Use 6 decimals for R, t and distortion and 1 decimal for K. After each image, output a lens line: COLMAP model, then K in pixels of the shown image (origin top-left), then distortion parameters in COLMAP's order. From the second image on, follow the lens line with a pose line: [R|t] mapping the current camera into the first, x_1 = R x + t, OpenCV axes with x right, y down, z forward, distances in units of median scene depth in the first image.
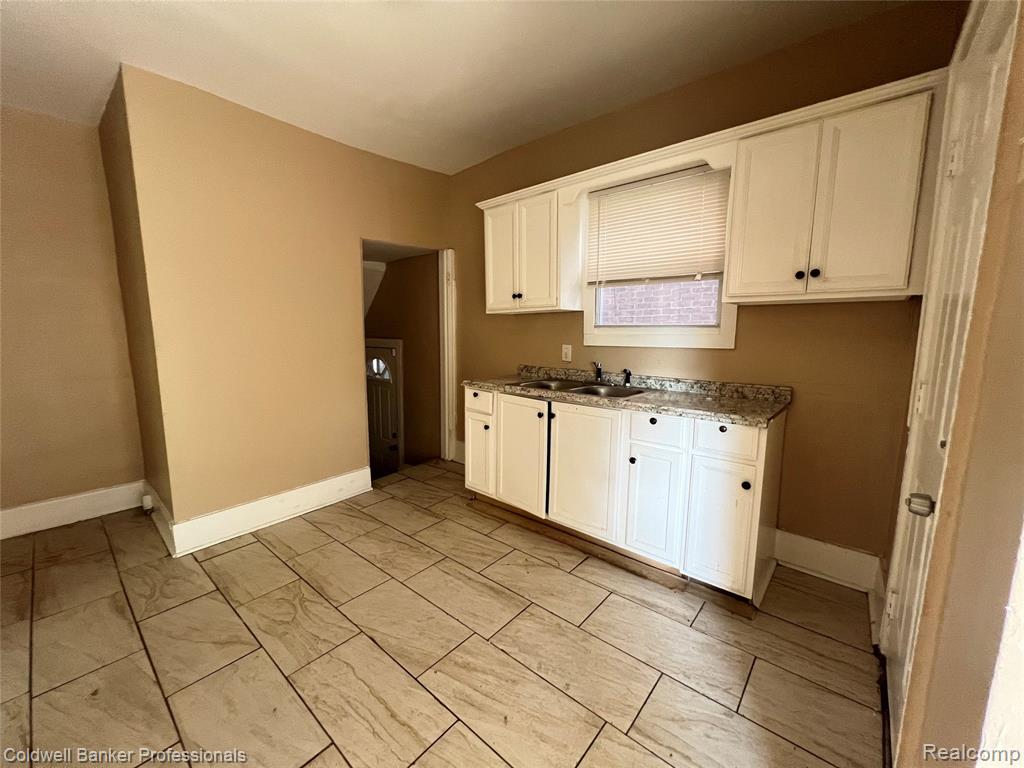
lens RADIAL K [[409.6, 0, 511.5], [0, 409.6, 383.4], [0, 0, 1]] dist [-0.003150, 0.000266]
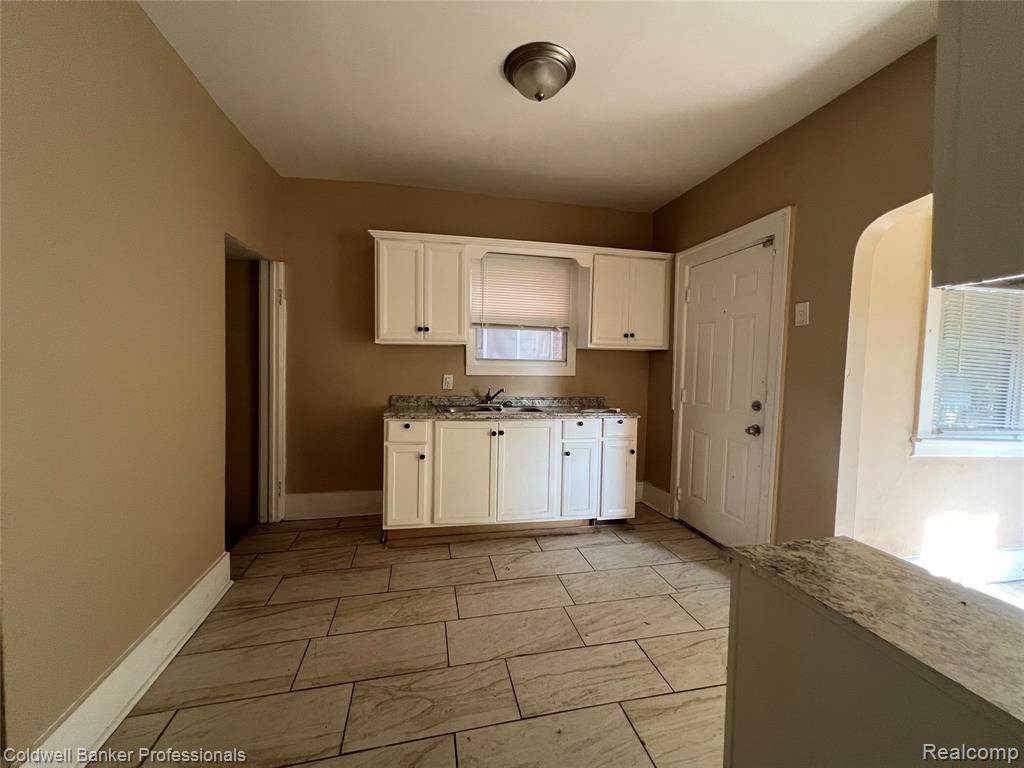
lens RADIAL K [[409.6, 0, 511.6], [0, 409.6, 381.8], [0, 0, 1]] dist [-0.003150, 0.000266]
pose [[0.601556, -0.024085, 0.798468, -0.822820], [0.084949, 0.995806, -0.033962, -0.026640], [-0.794301, 0.088259, 0.601079, 0.230360]]
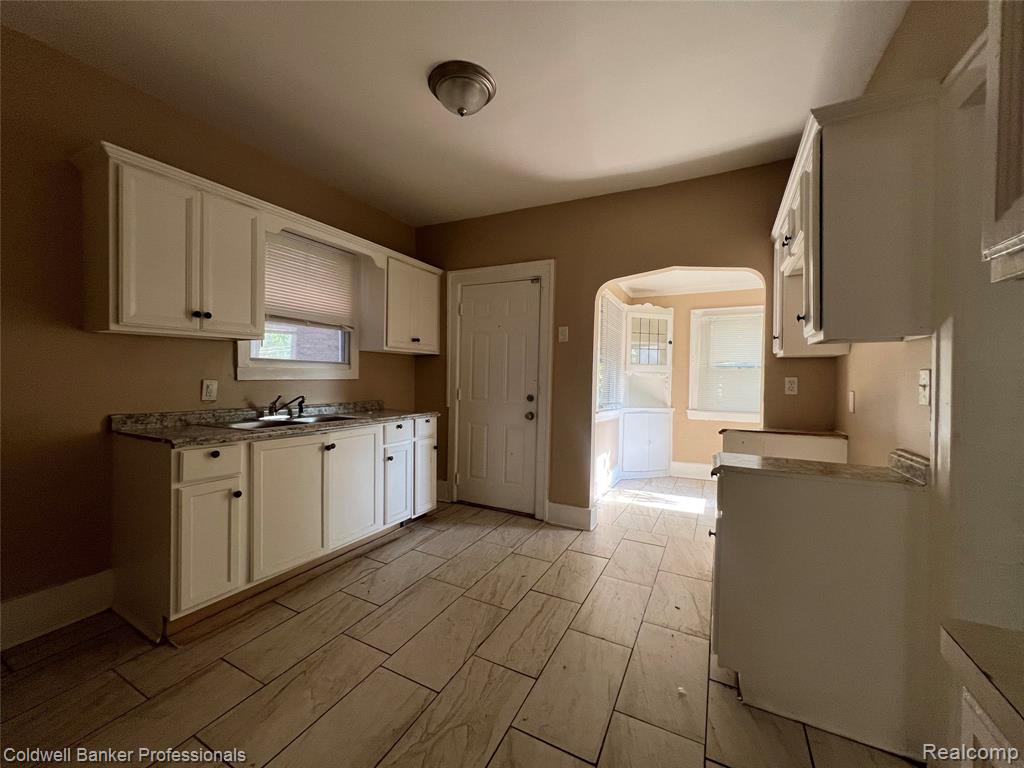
lens RADIAL K [[409.6, 0, 511.0], [0, 409.6, 380.8], [0, 0, 1]] dist [-0.003150, 0.000266]
pose [[-0.239342, -0.019152, 0.970747, -0.987010], [0.108680, 0.992994, 0.046386, -0.081829], [-0.964834, 0.116603, -0.235583, 0.768876]]
